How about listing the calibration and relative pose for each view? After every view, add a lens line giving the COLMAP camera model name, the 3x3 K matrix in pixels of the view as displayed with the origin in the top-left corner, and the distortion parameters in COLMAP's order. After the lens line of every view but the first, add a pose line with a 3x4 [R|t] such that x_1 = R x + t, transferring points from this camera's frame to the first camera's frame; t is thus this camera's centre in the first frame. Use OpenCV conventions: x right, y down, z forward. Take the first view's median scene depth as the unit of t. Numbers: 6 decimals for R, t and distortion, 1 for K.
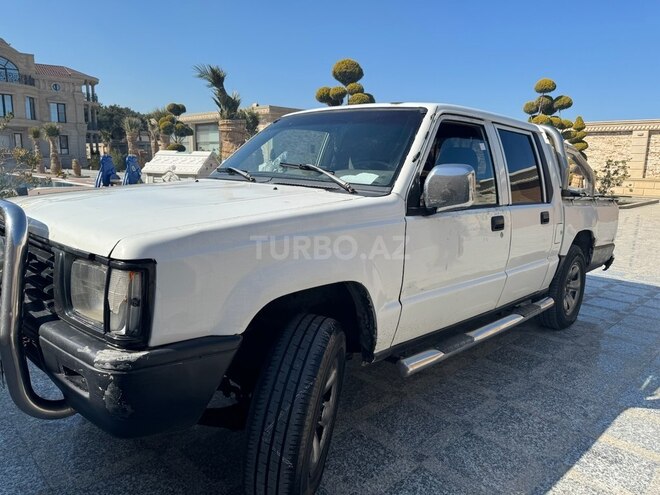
lens RADIAL K [[460.1, 0, 326.9], [0, 460.1, 248.4], [0, 0, 1]] dist [0.039314, -0.045882]
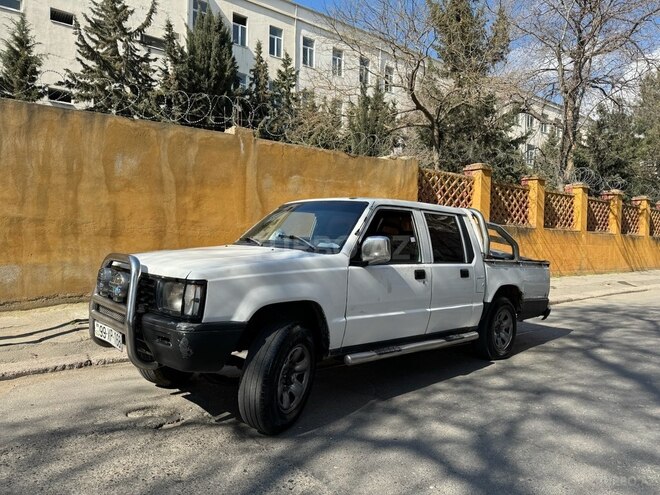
lens RADIAL K [[460.1, 0, 329.1], [0, 460.1, 247.6], [0, 0, 1]] dist [0.039314, -0.045882]
pose [[0.999125, 0.003459, -0.041688, 0.130022], [-0.009828, 0.988092, -0.153552, 0.092917], [0.040660, 0.153827, 0.987261, -0.515962]]
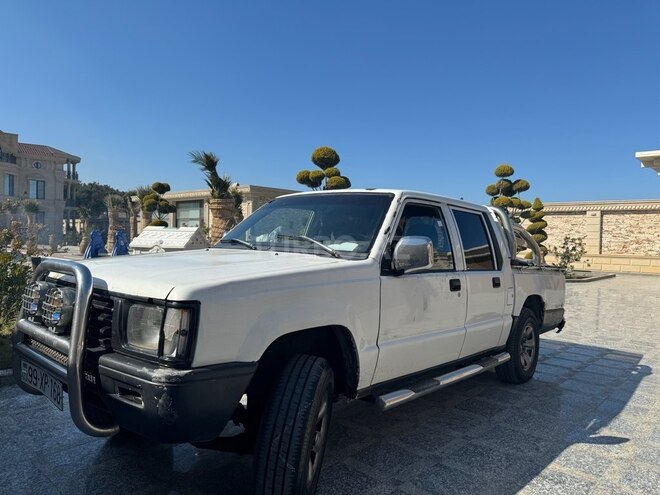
lens RADIAL K [[460.1, 0, 327.4], [0, 460.1, 249.7], [0, 0, 1]] dist [0.039314, -0.045882]
pose [[0.998600, 0.002796, 0.052824, -0.030747], [0.005692, 0.987125, -0.159851, 0.044897], [-0.052591, 0.159928, 0.985727, -0.190615]]
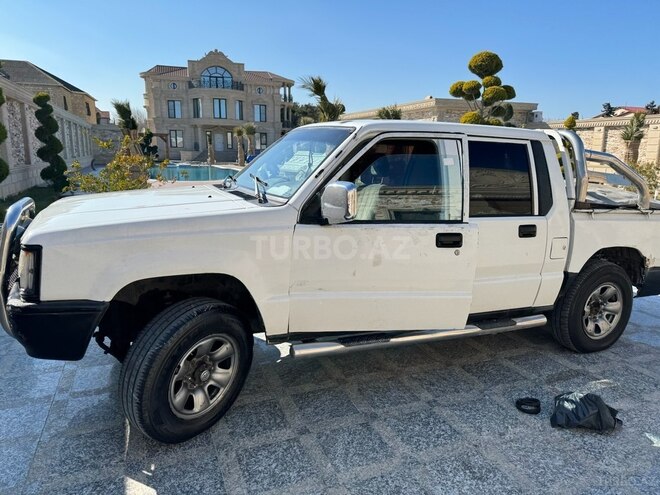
lens RADIAL K [[460.1, 0, 325.3], [0, 460.1, 245.8], [0, 0, 1]] dist [0.039314, -0.045882]
pose [[0.925081, 0.068658, -0.373512, 0.521676], [-0.064488, 0.997638, 0.023665, -0.035754], [0.374254, 0.002195, 0.927324, -0.045557]]
